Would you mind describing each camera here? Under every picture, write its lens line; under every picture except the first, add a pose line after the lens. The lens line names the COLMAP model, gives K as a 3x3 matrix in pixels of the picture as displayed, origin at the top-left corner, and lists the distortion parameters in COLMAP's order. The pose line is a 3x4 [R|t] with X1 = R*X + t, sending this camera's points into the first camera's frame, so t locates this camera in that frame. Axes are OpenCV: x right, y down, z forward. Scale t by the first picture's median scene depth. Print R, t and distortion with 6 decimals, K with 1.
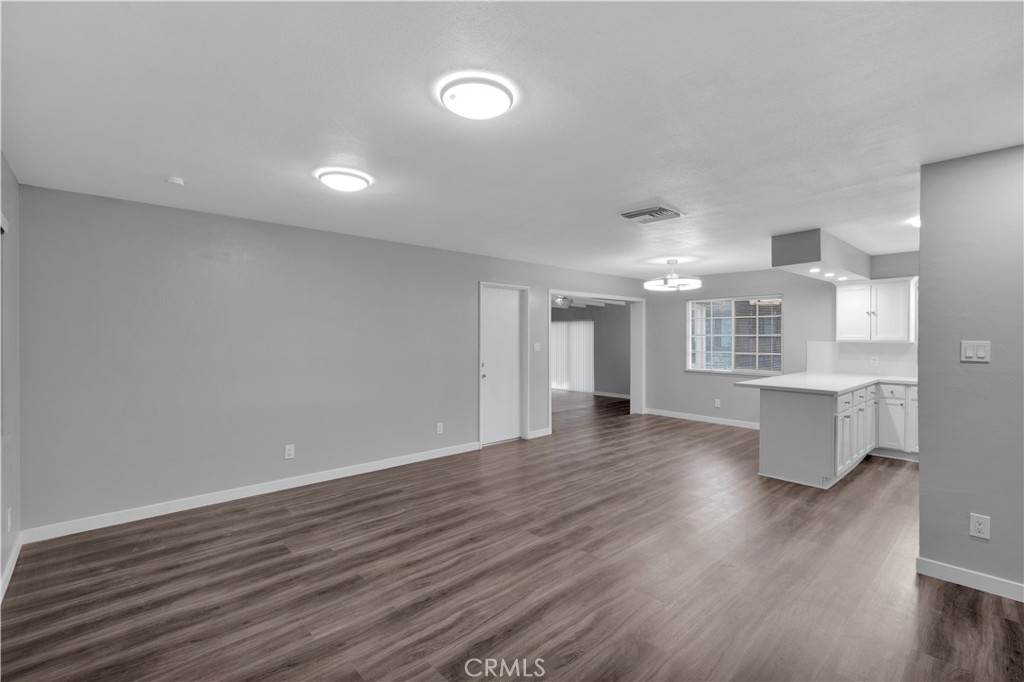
lens RADIAL K [[453.9, 0, 515.4], [0, 453.9, 339.7], [0, 0, 1]] dist [-0.004586, -0.000281]
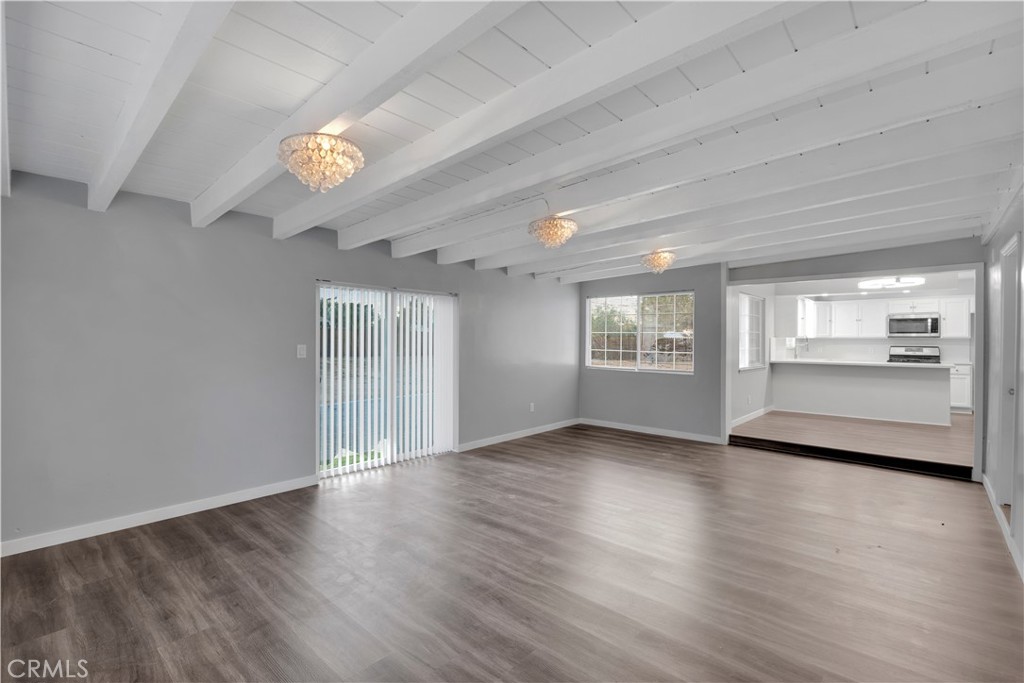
lens RADIAL K [[455.7, 0, 519.2], [0, 455.7, 336.2], [0, 0, 1]] dist [-0.004455, -0.000004]
pose [[-0.093971, 0.008084, 0.995542, -1.006553], [0.003010, 0.999965, -0.007836, 0.014388], [-0.995570, 0.002260, -0.093992, 3.168959]]
